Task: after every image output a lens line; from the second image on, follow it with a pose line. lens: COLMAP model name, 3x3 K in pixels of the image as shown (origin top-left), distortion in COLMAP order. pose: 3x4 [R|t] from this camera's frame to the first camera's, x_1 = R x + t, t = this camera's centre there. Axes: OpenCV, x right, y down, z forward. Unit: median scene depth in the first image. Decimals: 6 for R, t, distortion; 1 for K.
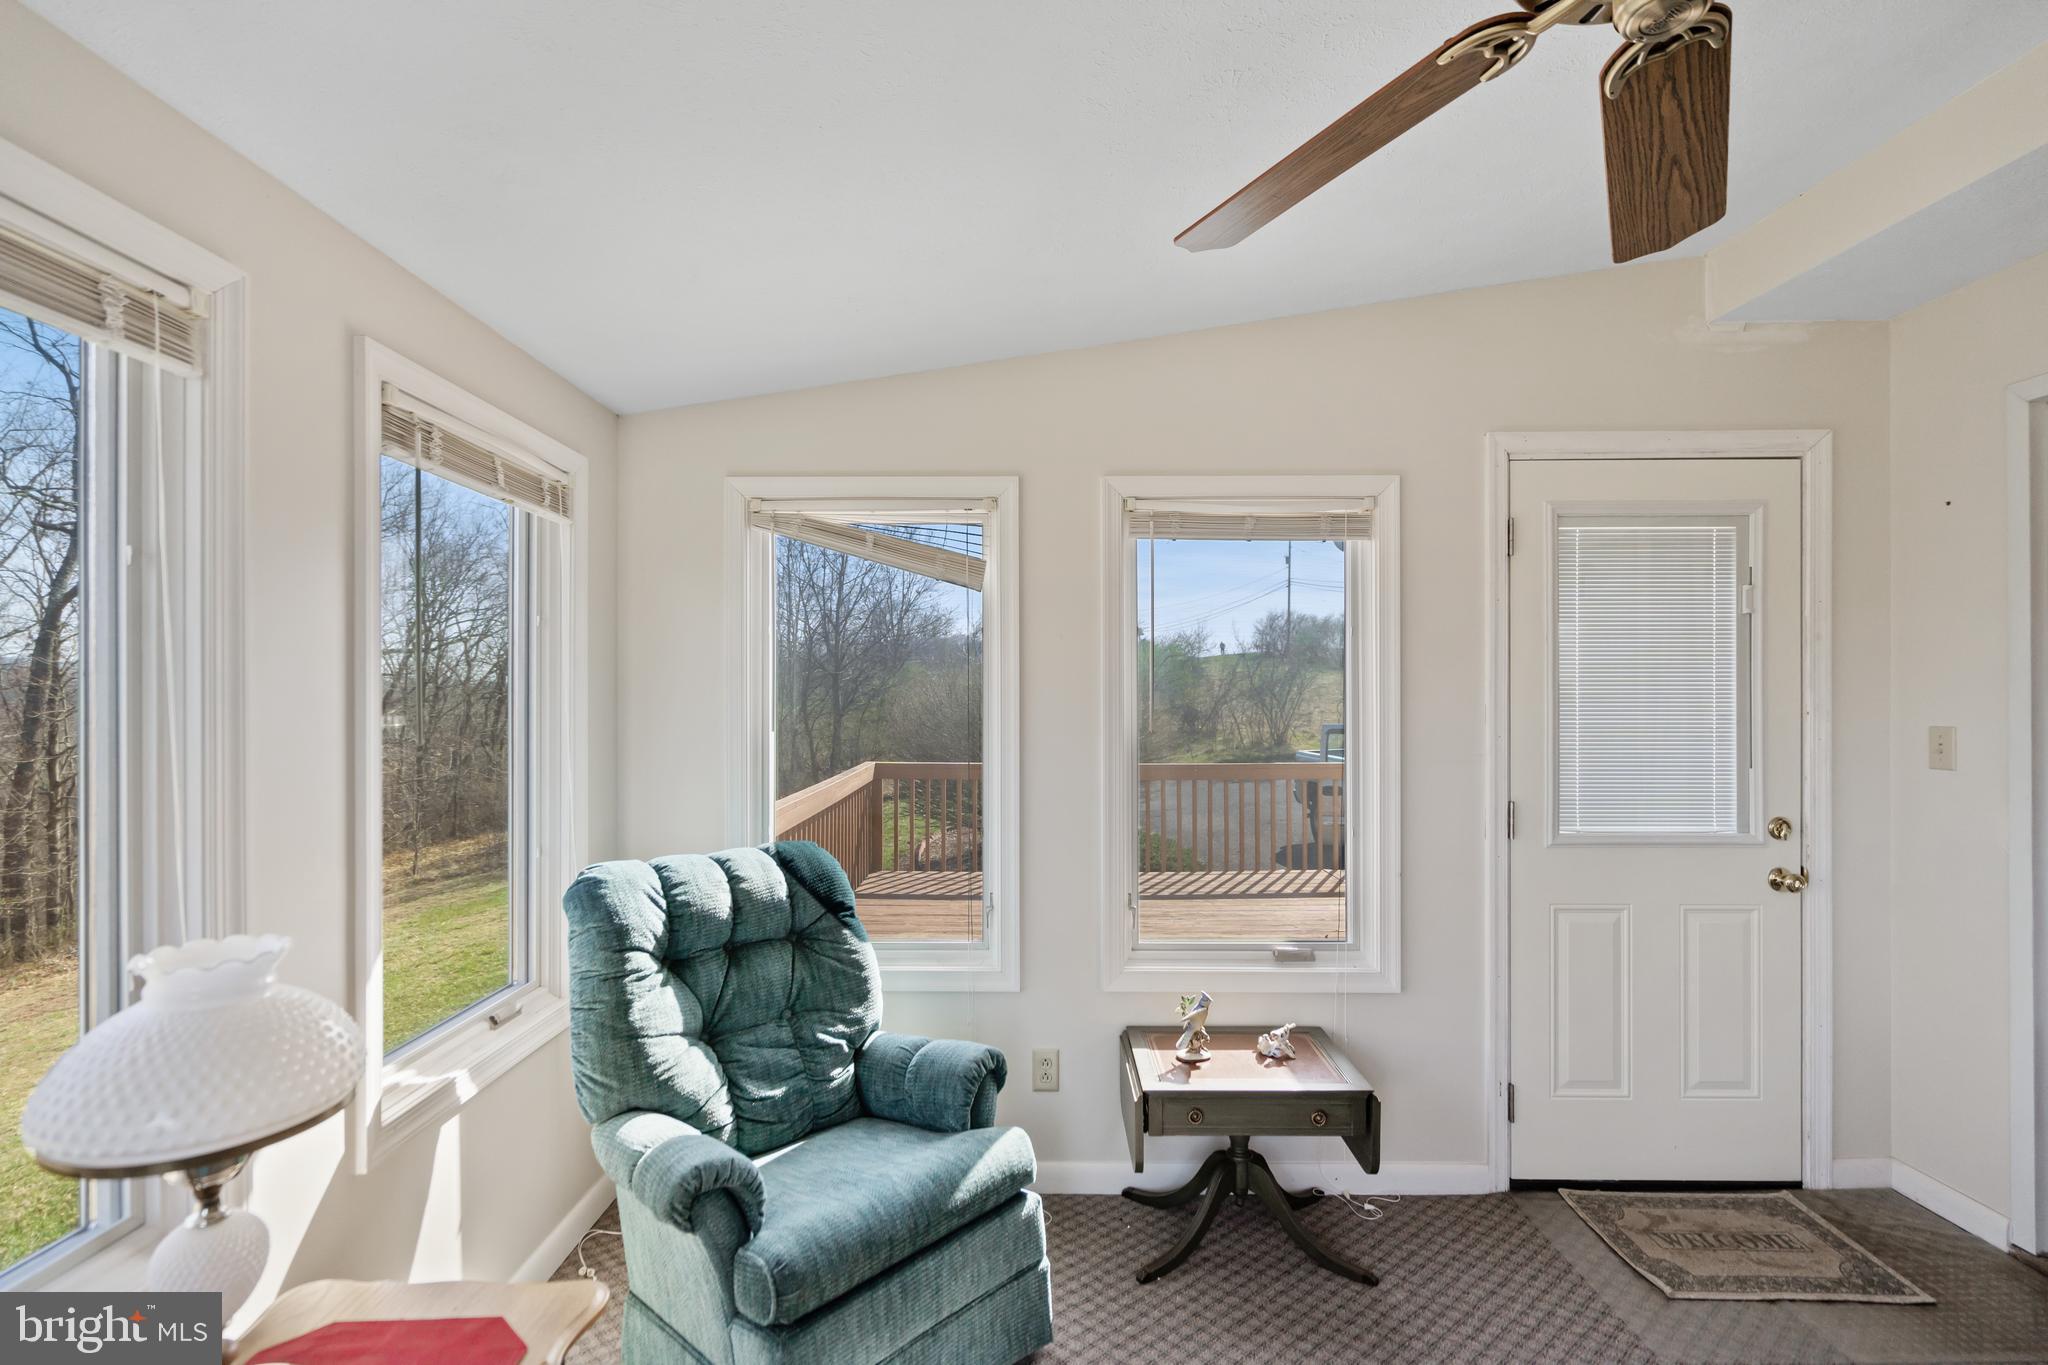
lens RADIAL K [[942.5, 0, 1022.0], [0, 942.5, 688.0], [0, 0, 1]] dist [-0.004257, 0.002919]
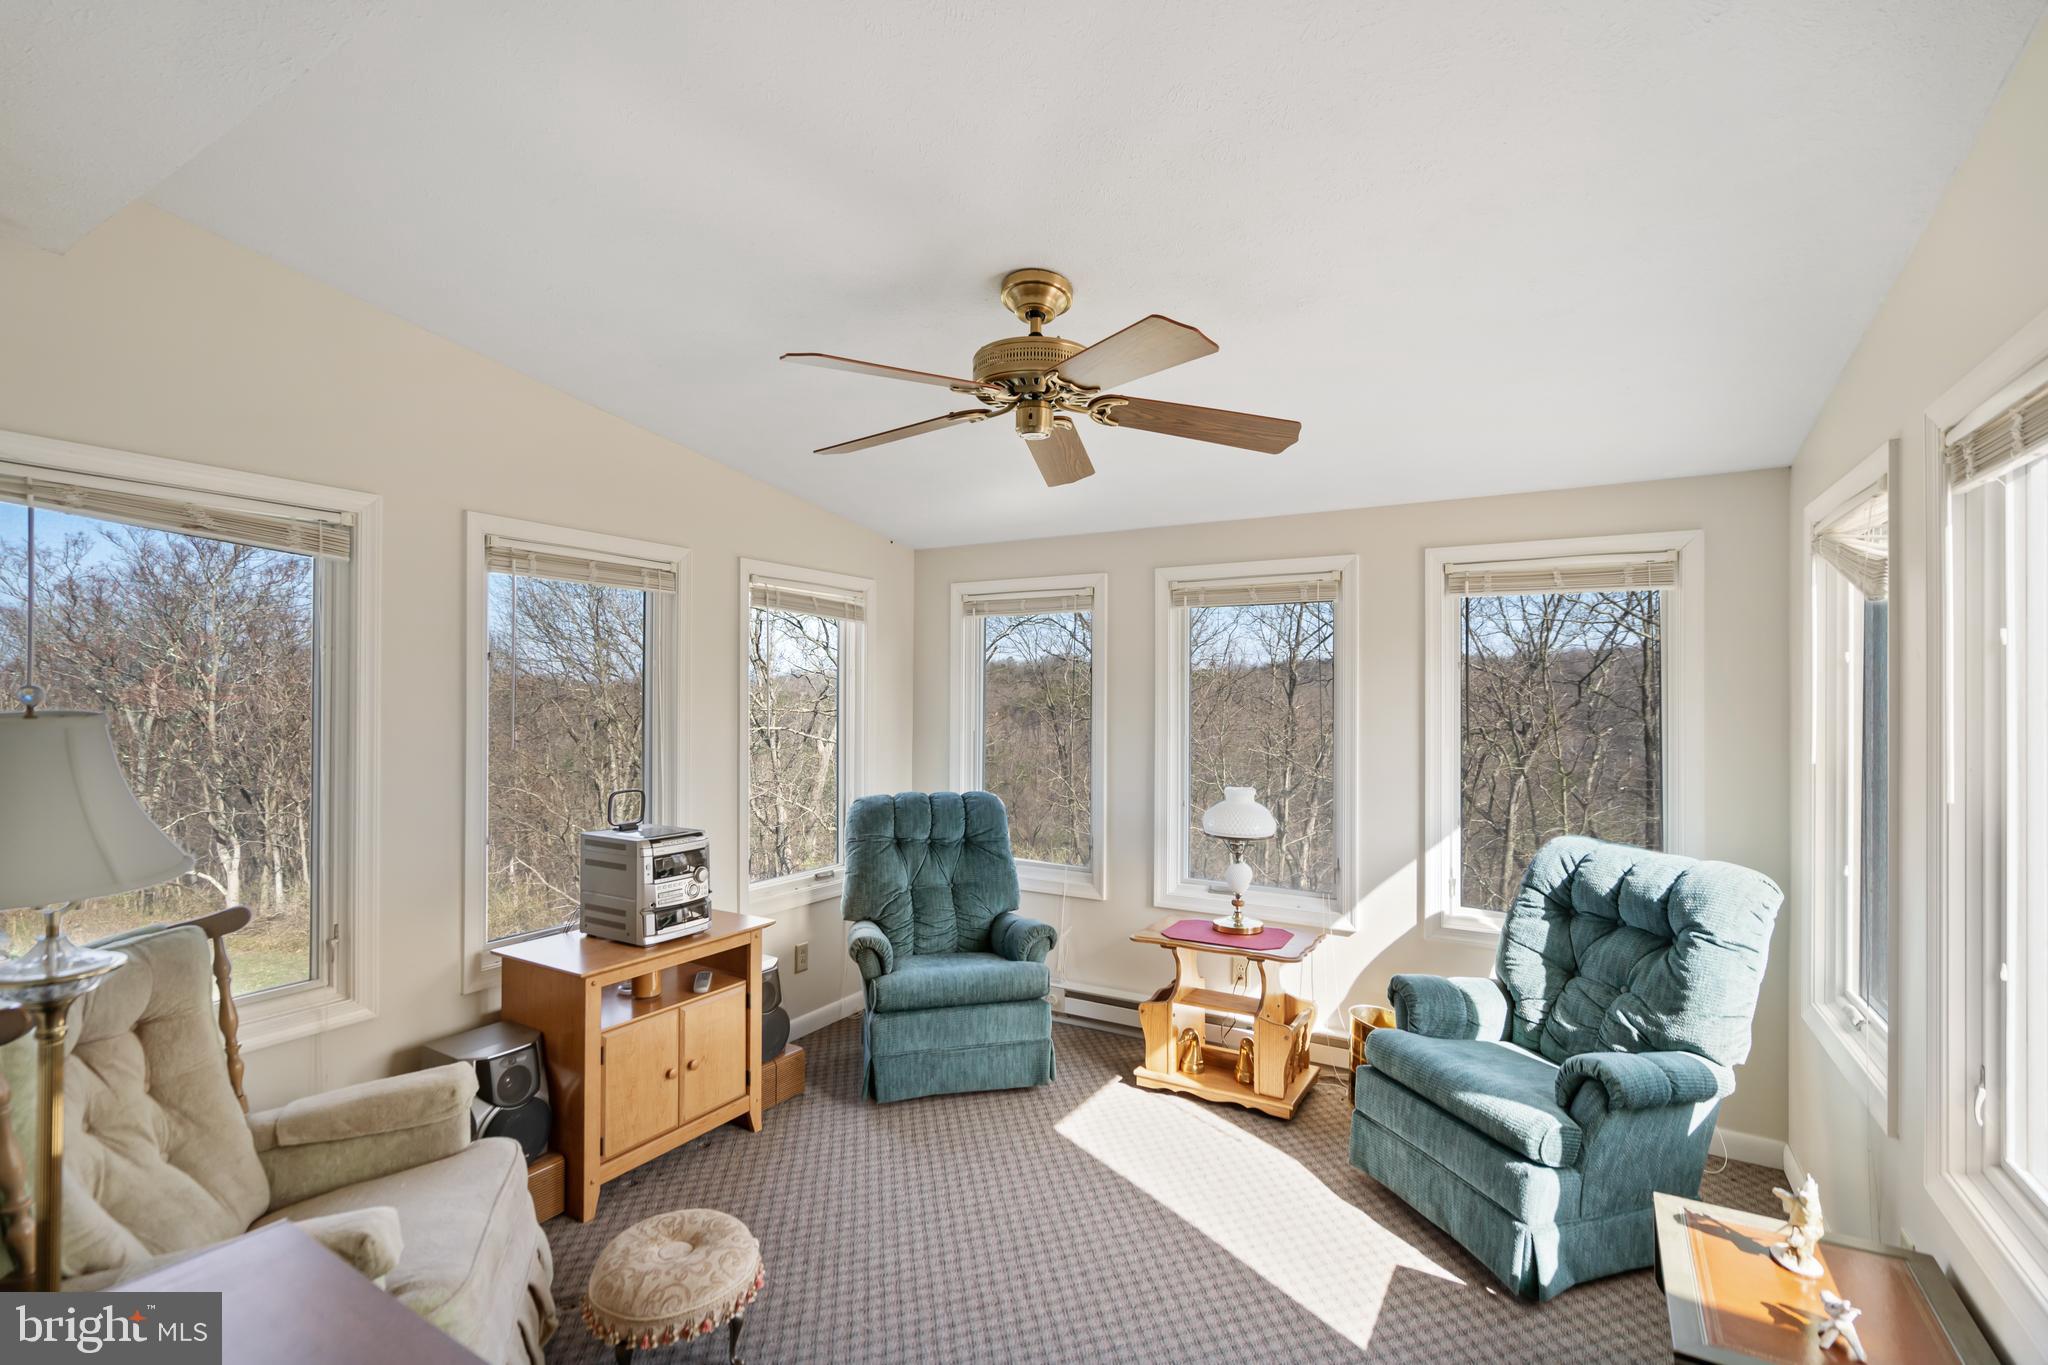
lens RADIAL K [[942.5, 0, 1006.1], [0, 942.5, 689.1], [0, 0, 1]] dist [-0.004257, 0.002919]
pose [[-0.523455, -0.009624, -0.851999, 1.269830], [-0.002124, 0.999948, -0.009990, -0.025086], [0.852050, -0.003420, -0.523449, 1.022118]]
